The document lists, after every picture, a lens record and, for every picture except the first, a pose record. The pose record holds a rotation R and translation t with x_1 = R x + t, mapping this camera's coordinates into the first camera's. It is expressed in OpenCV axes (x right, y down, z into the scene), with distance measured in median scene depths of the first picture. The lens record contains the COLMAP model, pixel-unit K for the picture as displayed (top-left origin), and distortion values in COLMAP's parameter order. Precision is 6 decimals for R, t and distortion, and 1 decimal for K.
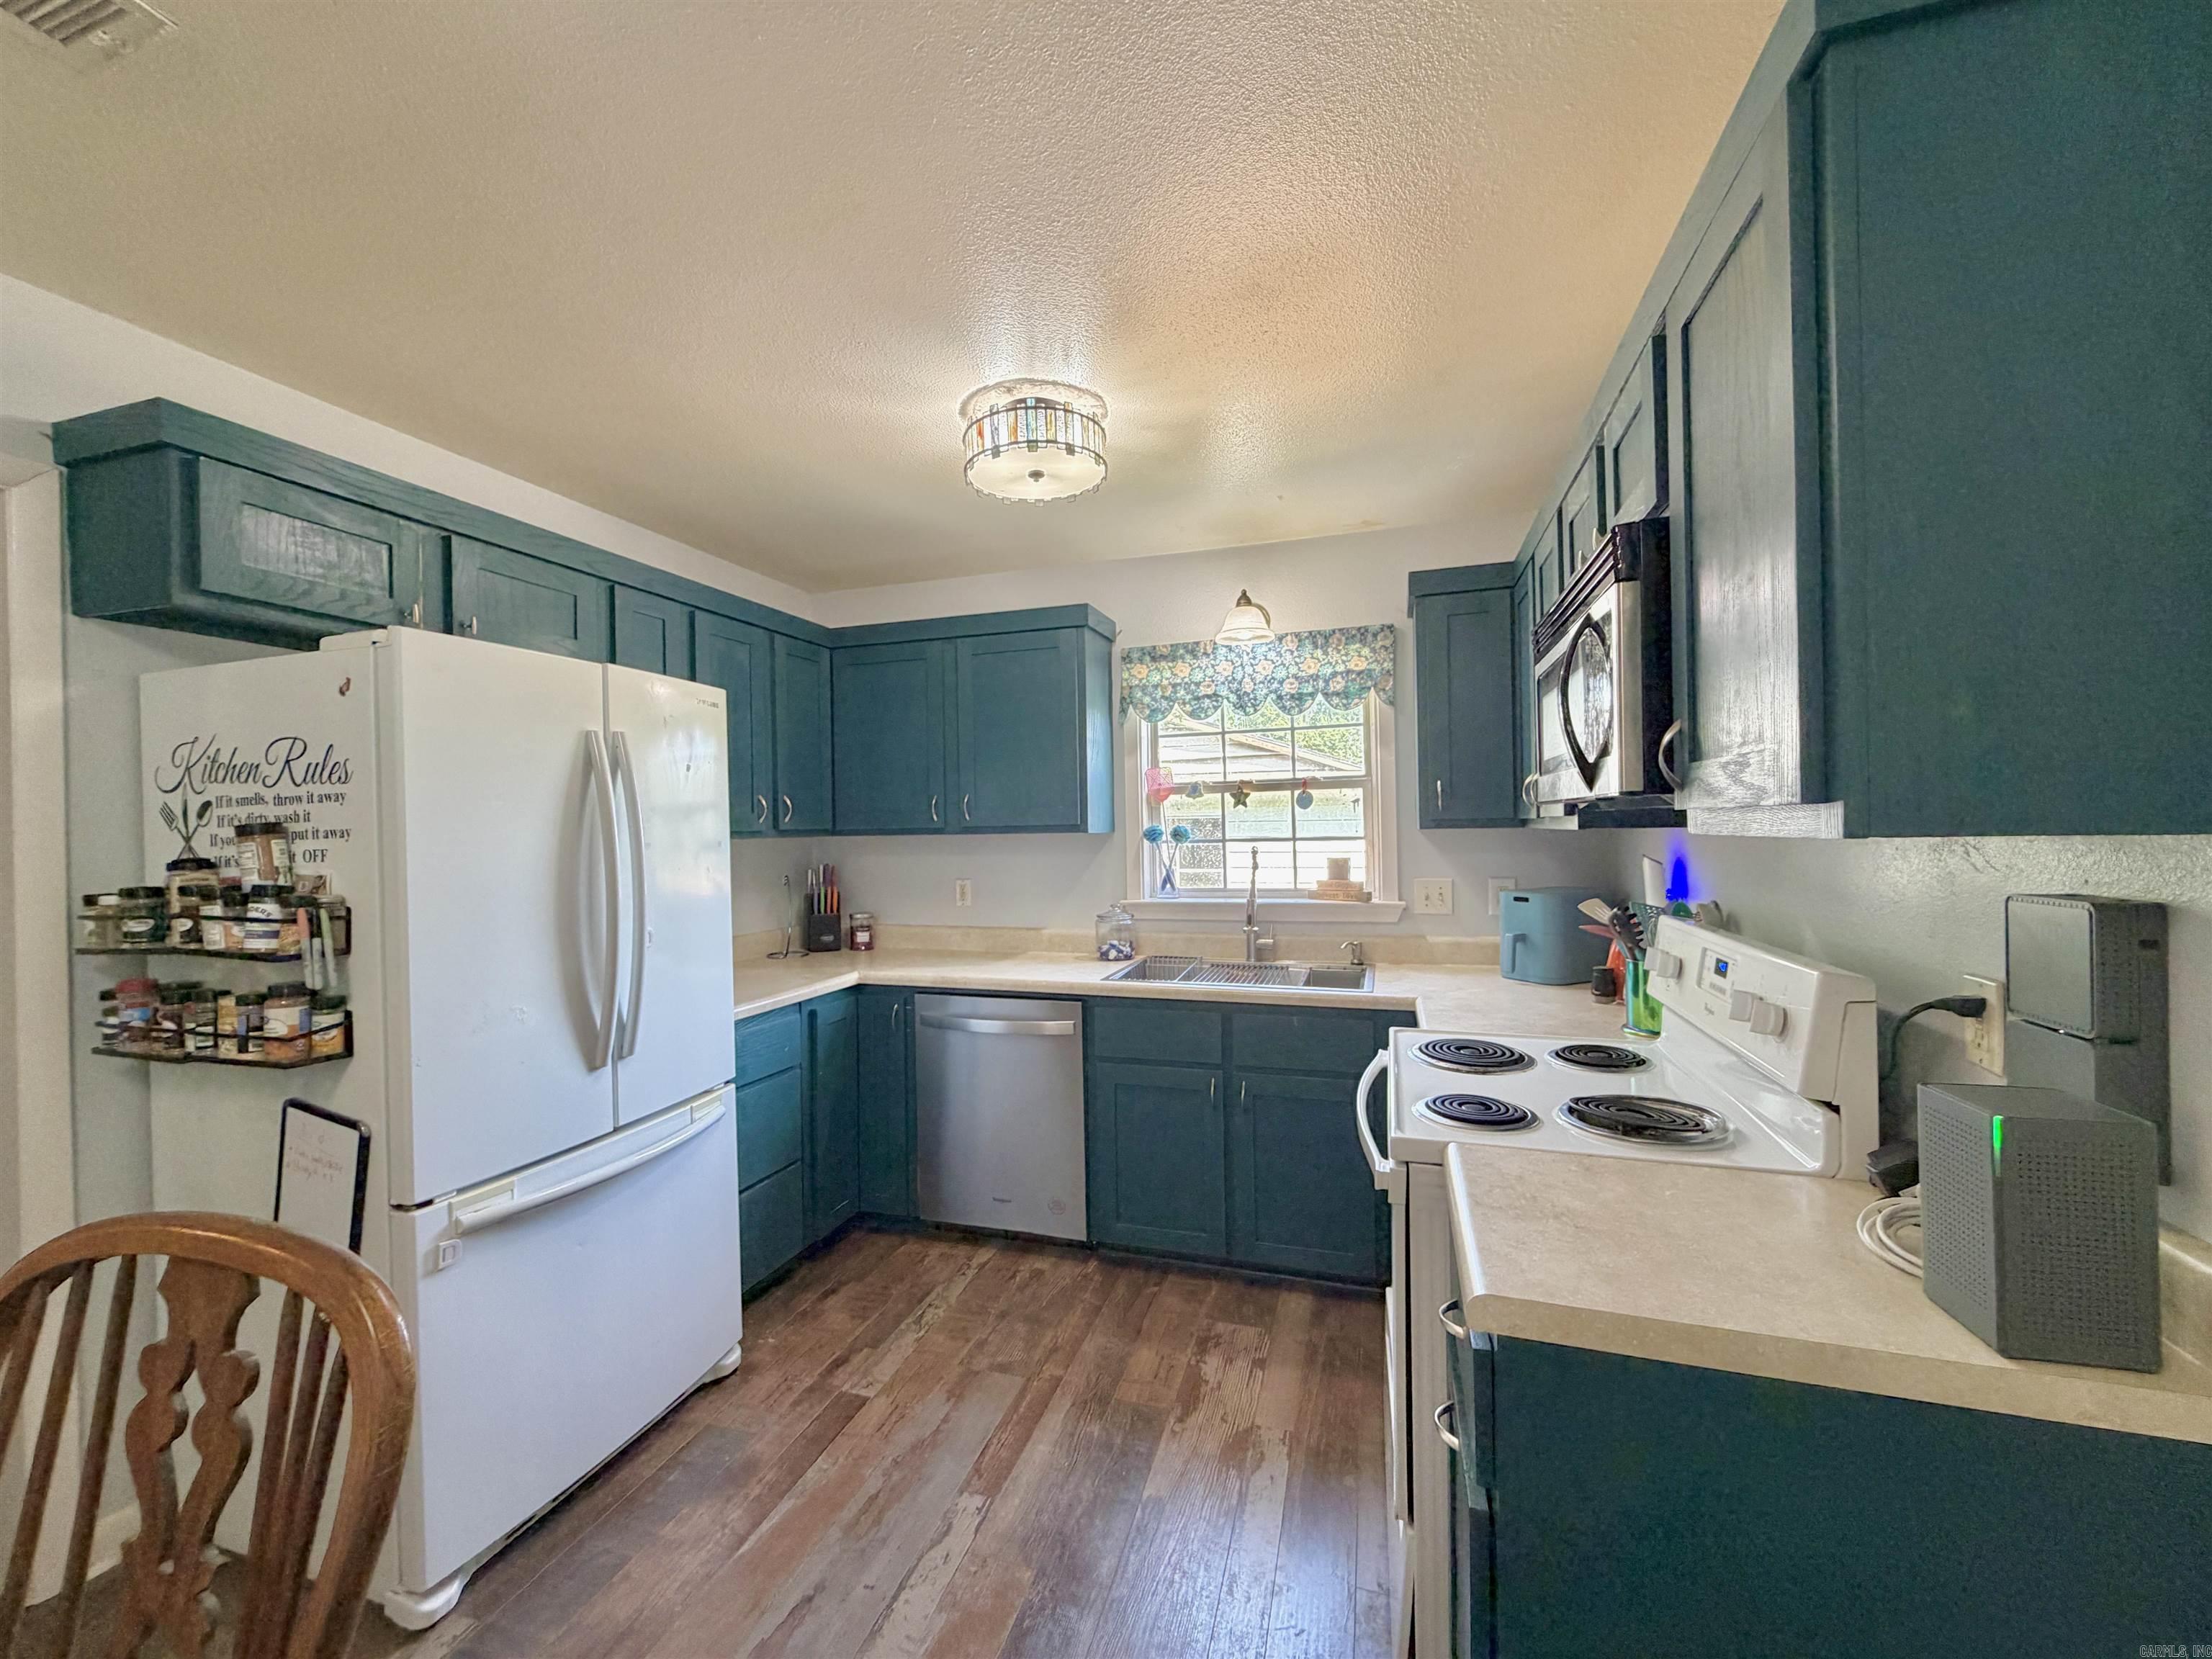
lens RADIAL K [[882.0, 0, 1100.0], [0, 882.0, 829.1], [0, 0, 1]] dist [-0.000797, 0.000231]
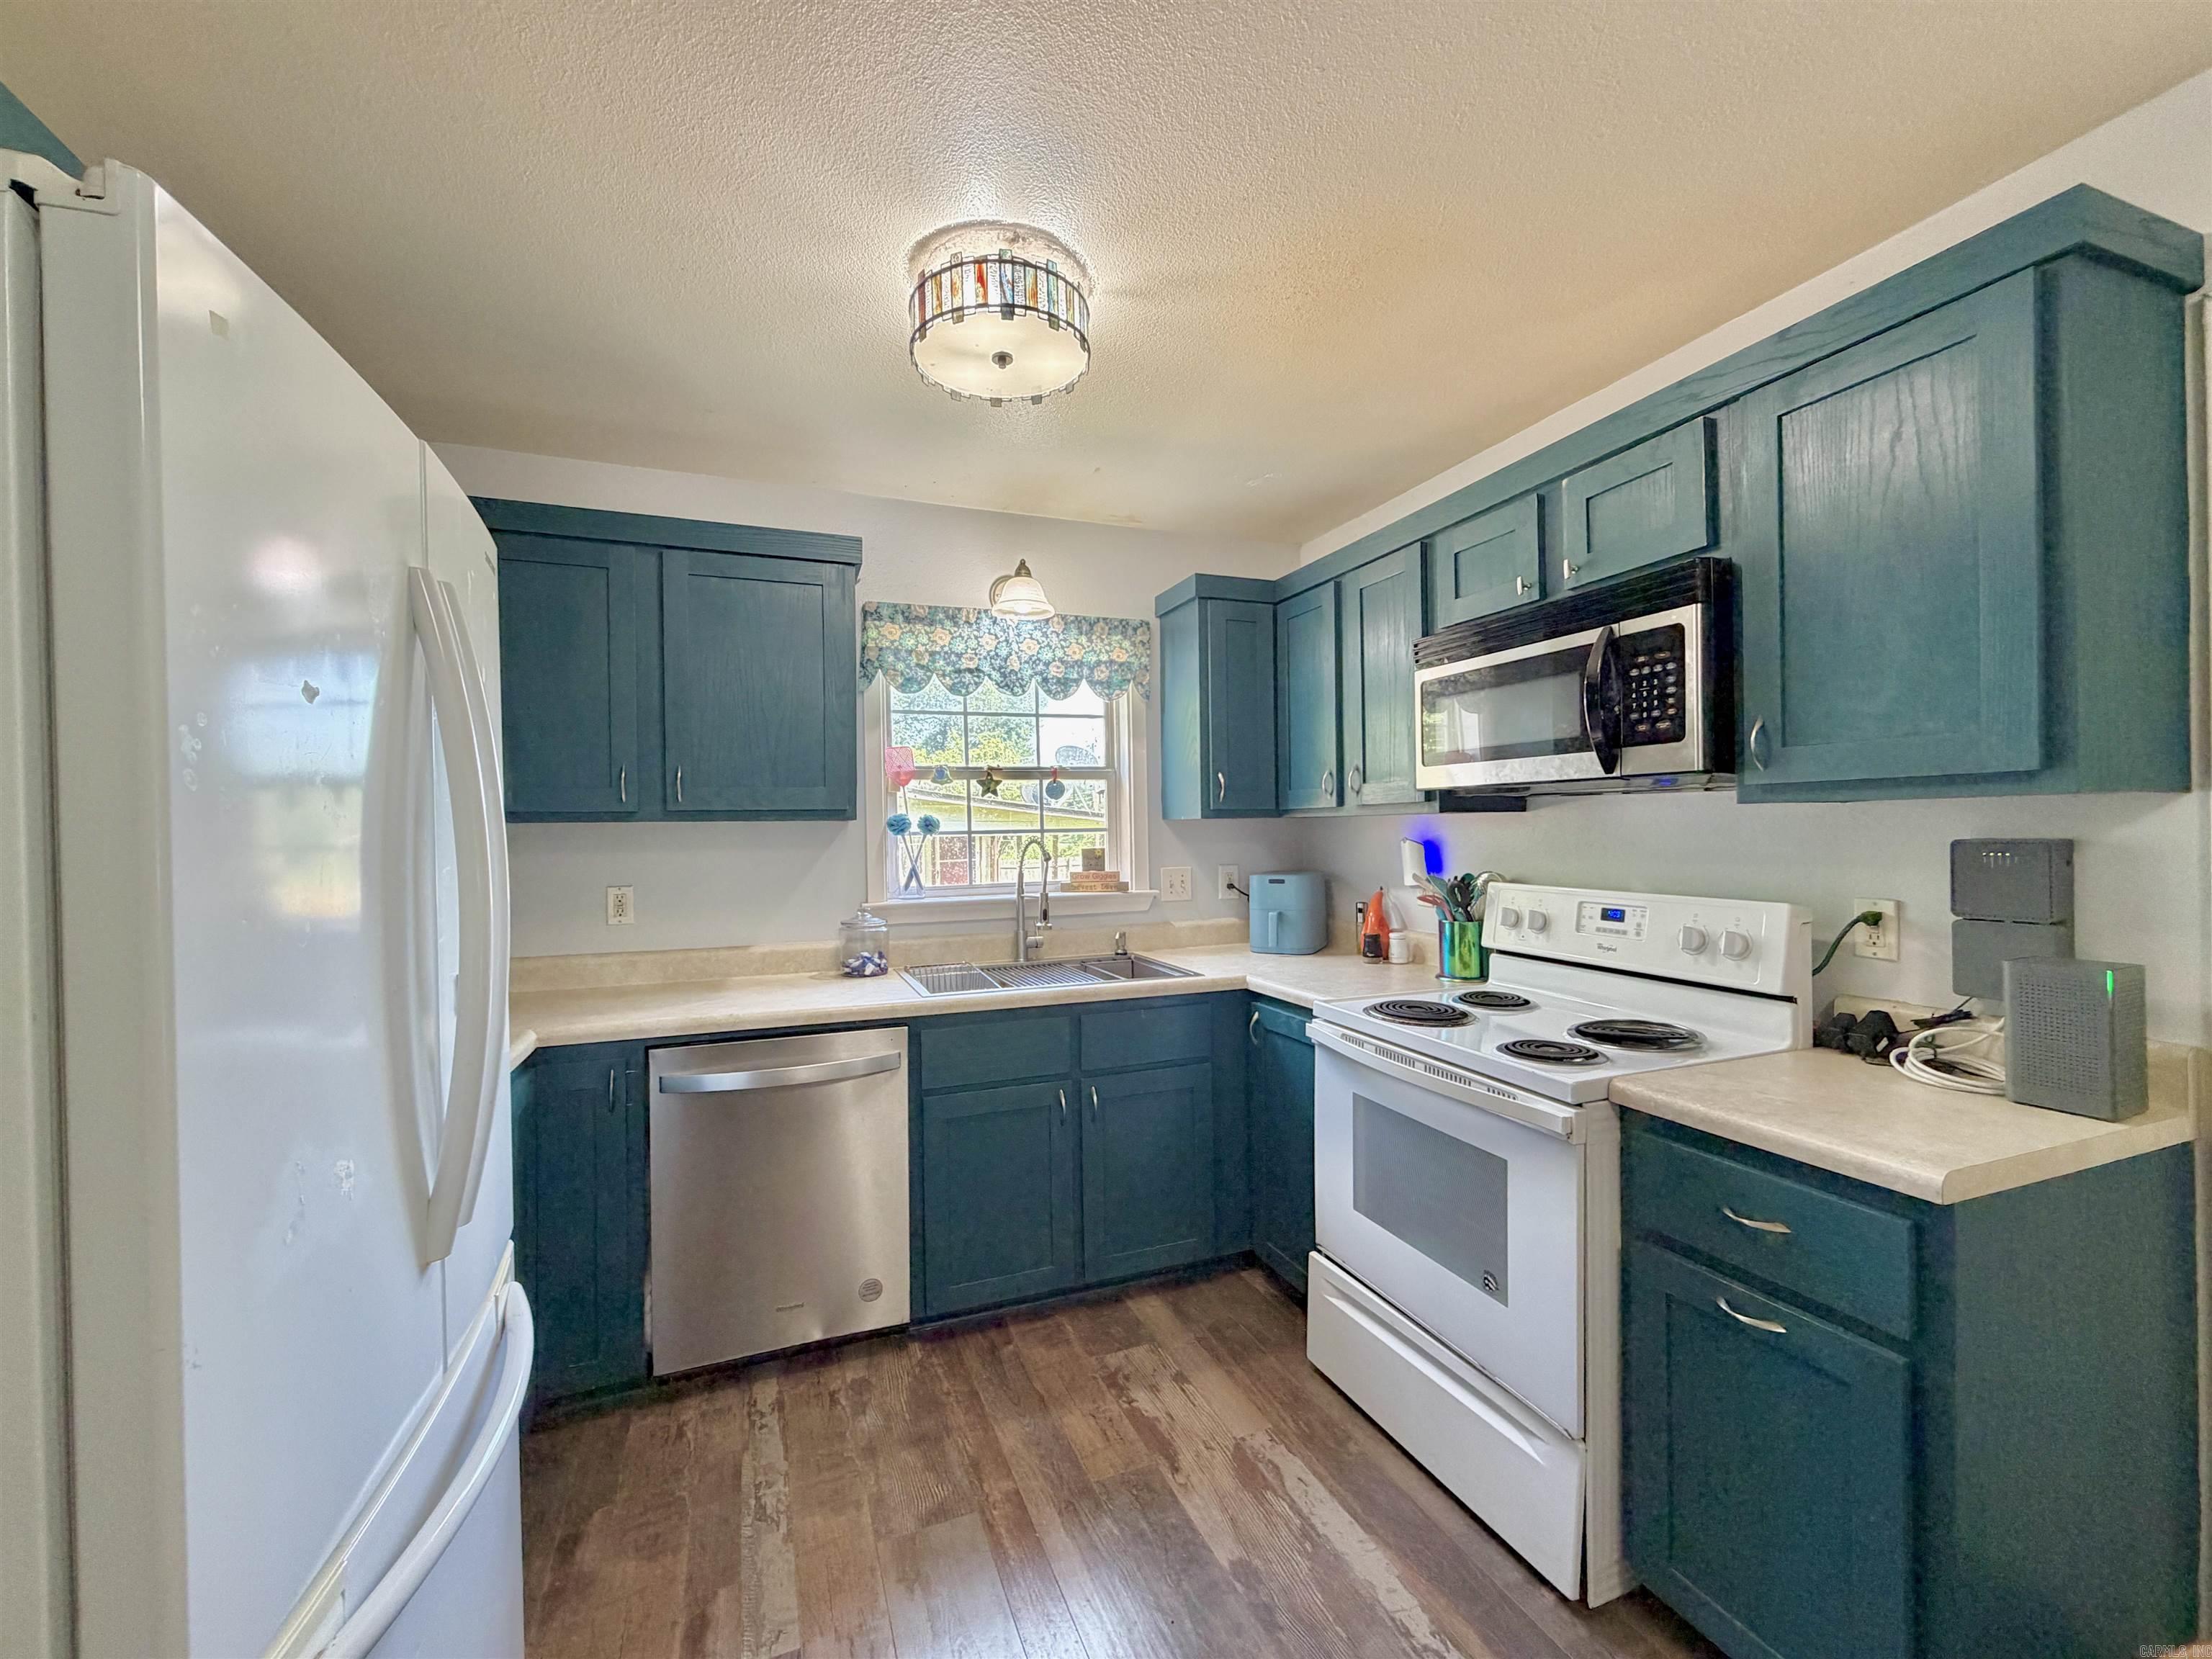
lens RADIAL K [[882.0, 0, 1100.0], [0, 882.0, 829.1], [0, 0, 1]] dist [-0.000797, 0.000231]
pose [[0.777690, 0.006789, 0.628612, -0.395629], [0.001184, 0.999924, -0.012264, 0.025651], [-0.628647, 0.010282, 0.777622, 0.260021]]
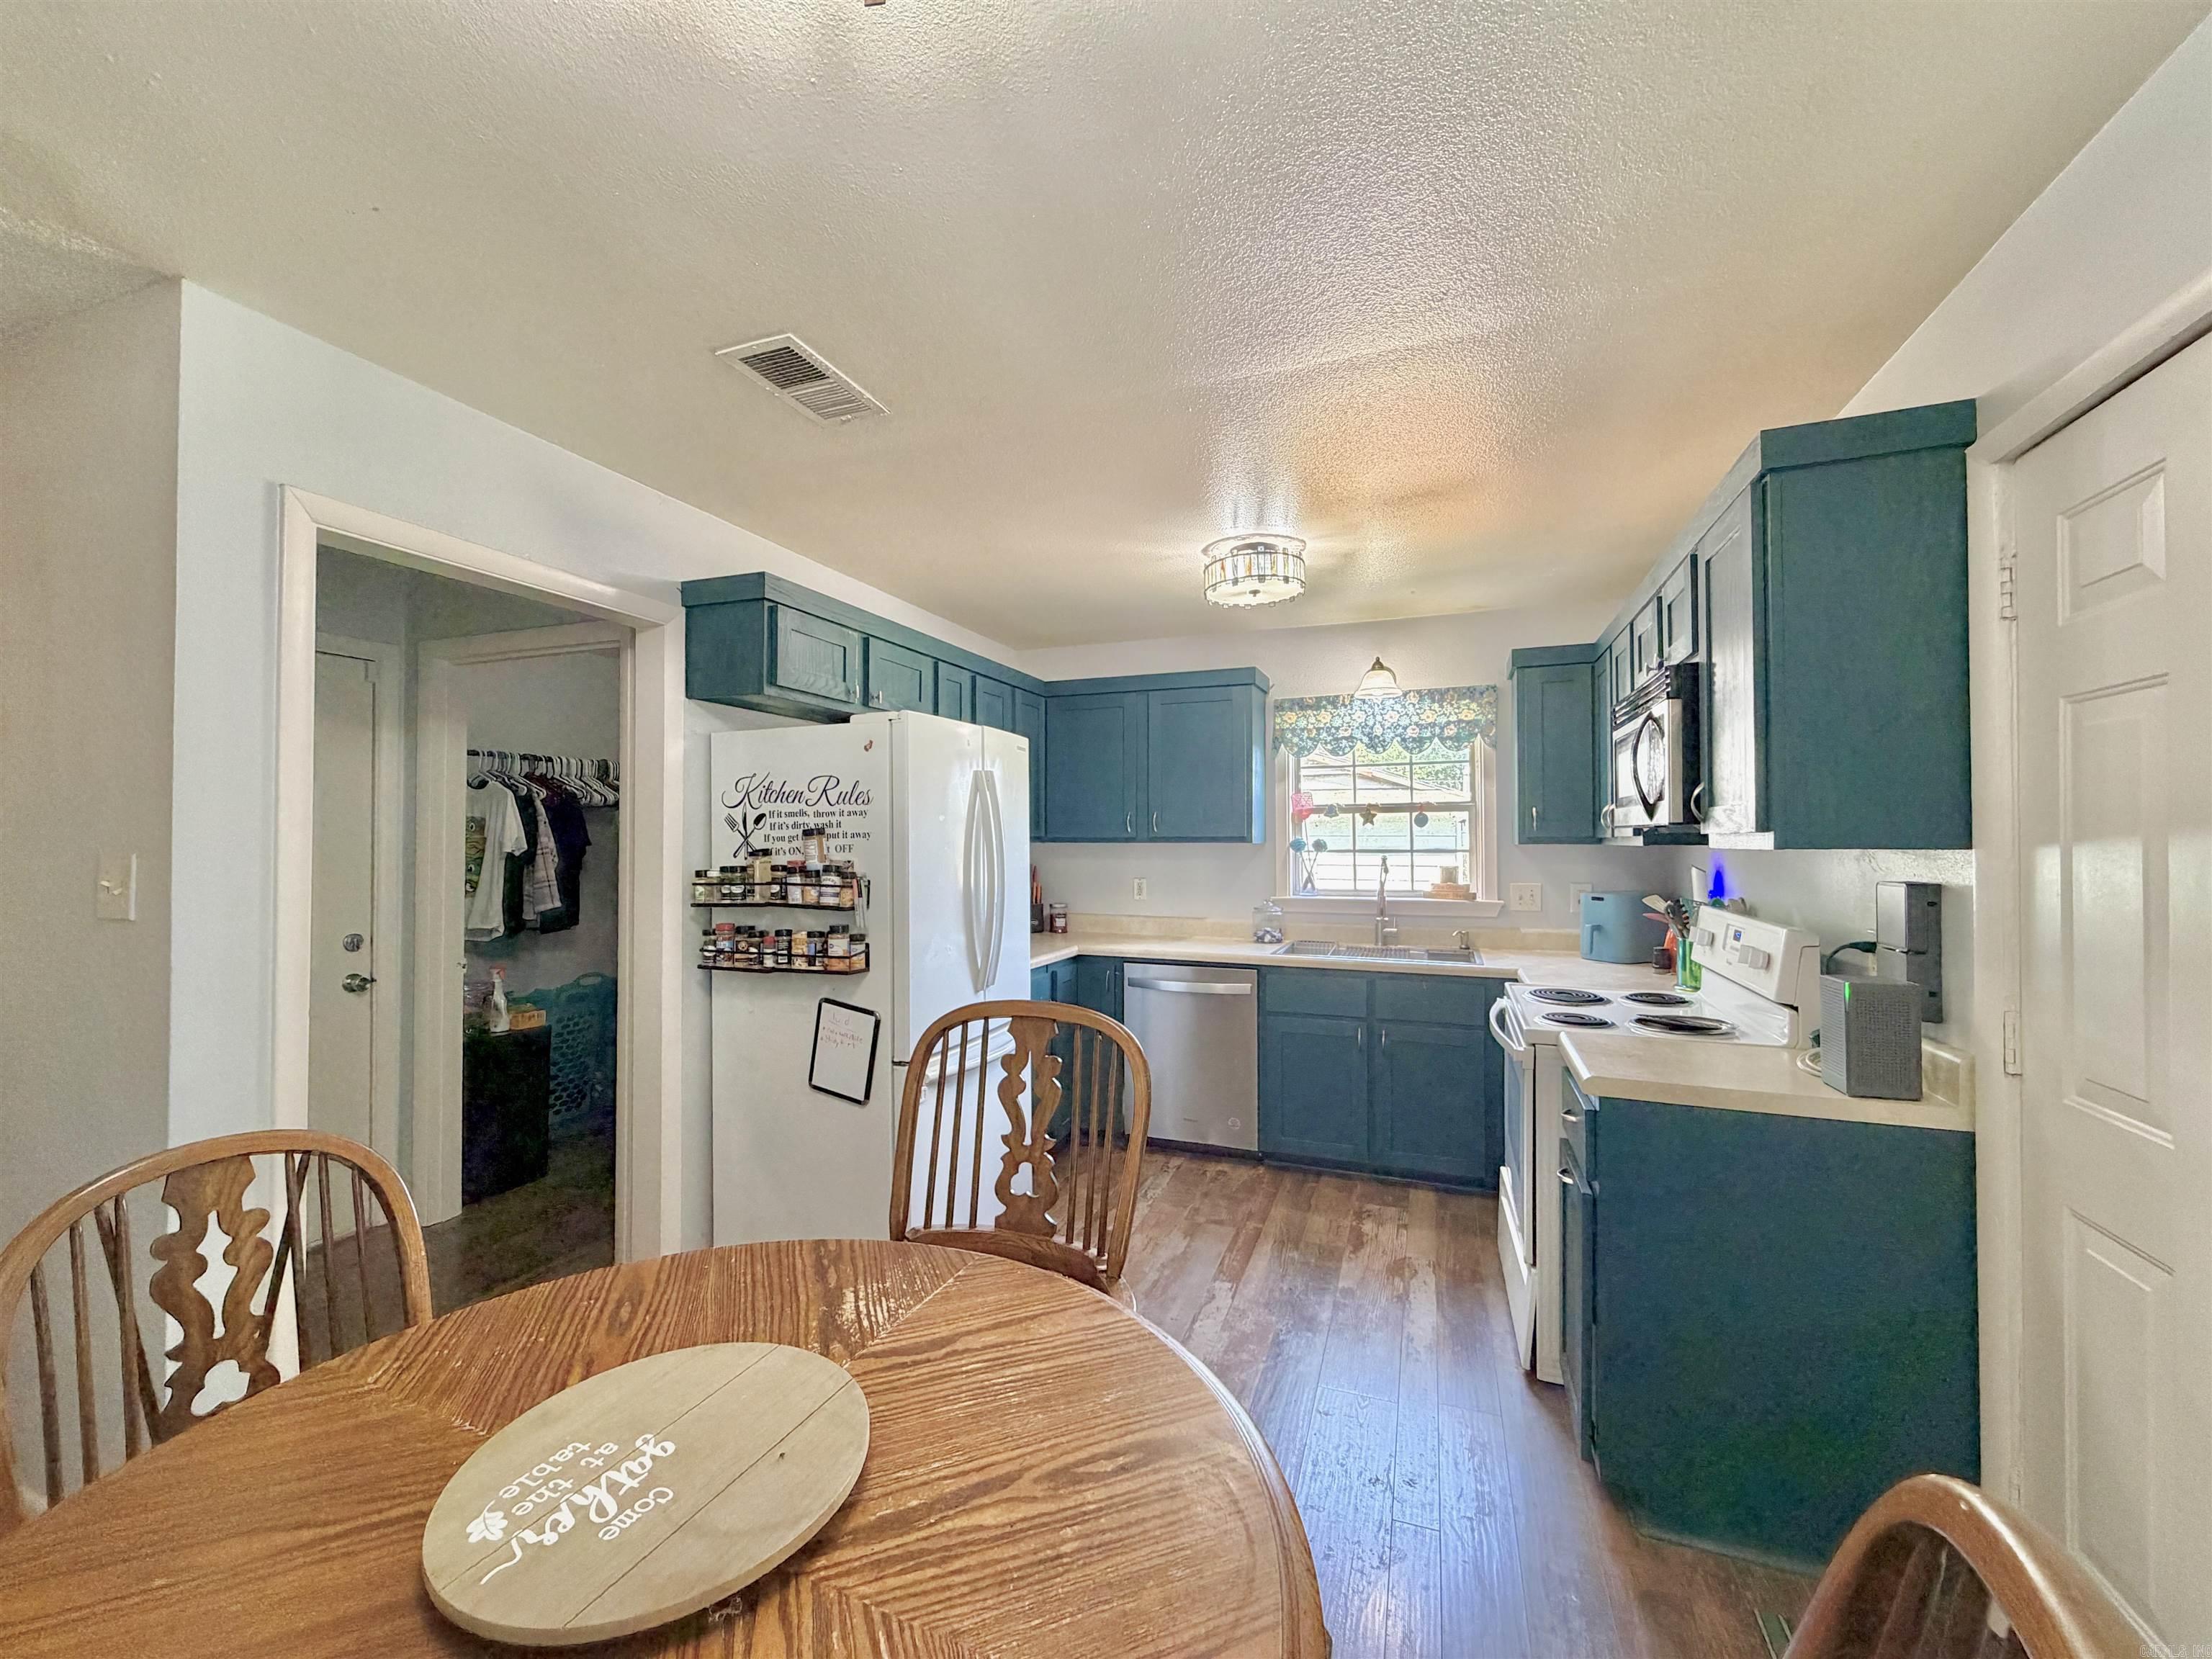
lens RADIAL K [[882.0, 0, 1100.0], [0, 882.0, 829.1], [0, 0, 1]] dist [-0.000797, 0.000231]
pose [[0.998327, 0.015334, -0.055752, -0.187511], [-0.016076, 0.999788, -0.012886, 0.004461], [0.055542, 0.013761, 0.998361, -0.347230]]
